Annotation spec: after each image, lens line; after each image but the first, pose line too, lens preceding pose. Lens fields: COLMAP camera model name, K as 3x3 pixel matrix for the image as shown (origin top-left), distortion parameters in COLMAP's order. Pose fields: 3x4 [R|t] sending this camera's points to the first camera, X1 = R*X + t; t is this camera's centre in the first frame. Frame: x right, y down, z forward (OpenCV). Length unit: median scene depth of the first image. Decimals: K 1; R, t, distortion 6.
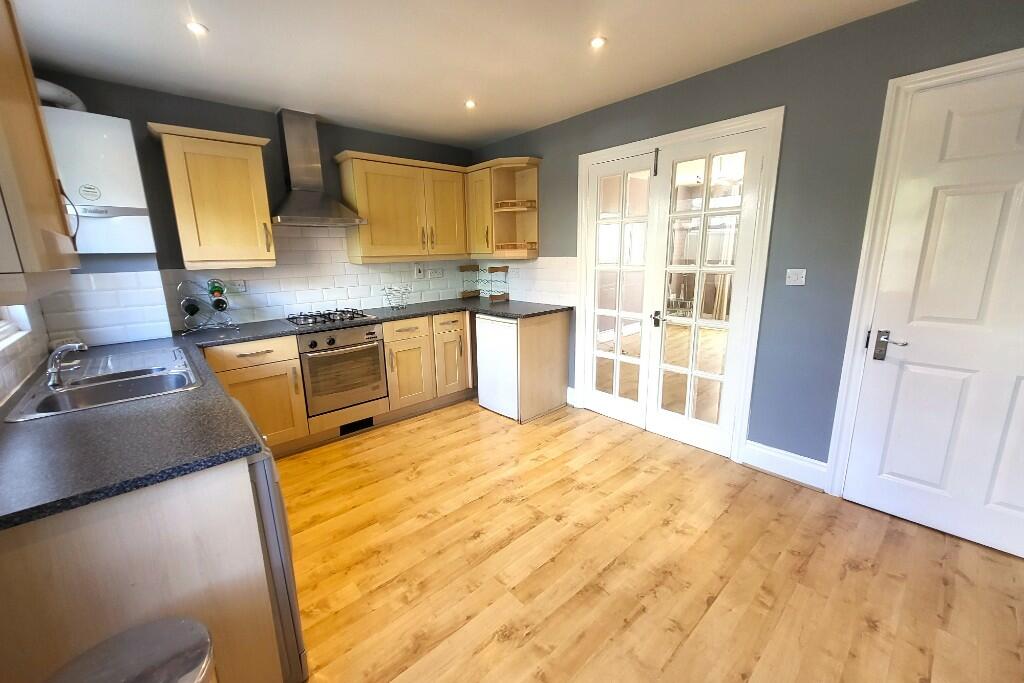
lens RADIAL K [[399.5, 0, 508.7], [0, 399.5, 337.9], [0, 0, 1]] dist [0.009763, -0.000638]
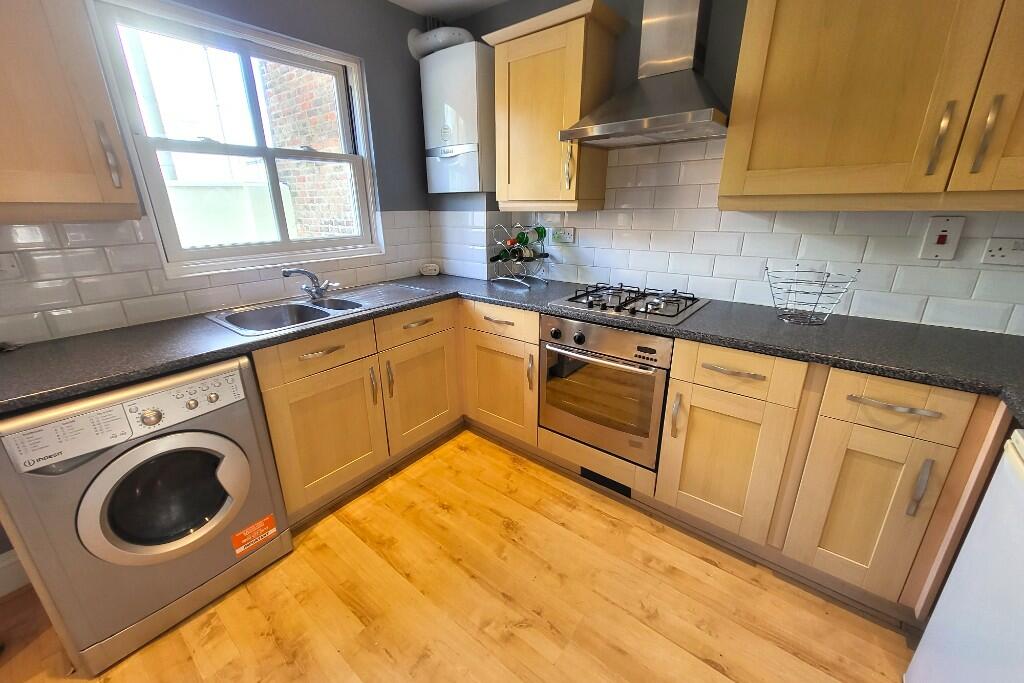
lens RADIAL K [[399.5, 0, 509.6], [0, 399.5, 336.3], [0, 0, 1]] dist [0.009763, -0.000638]
pose [[0.152714, 0.331377, -0.931057, 0.113156], [-0.203536, 0.932457, 0.298491, -0.157060], [0.967084, 0.143920, 0.209846, 0.767740]]
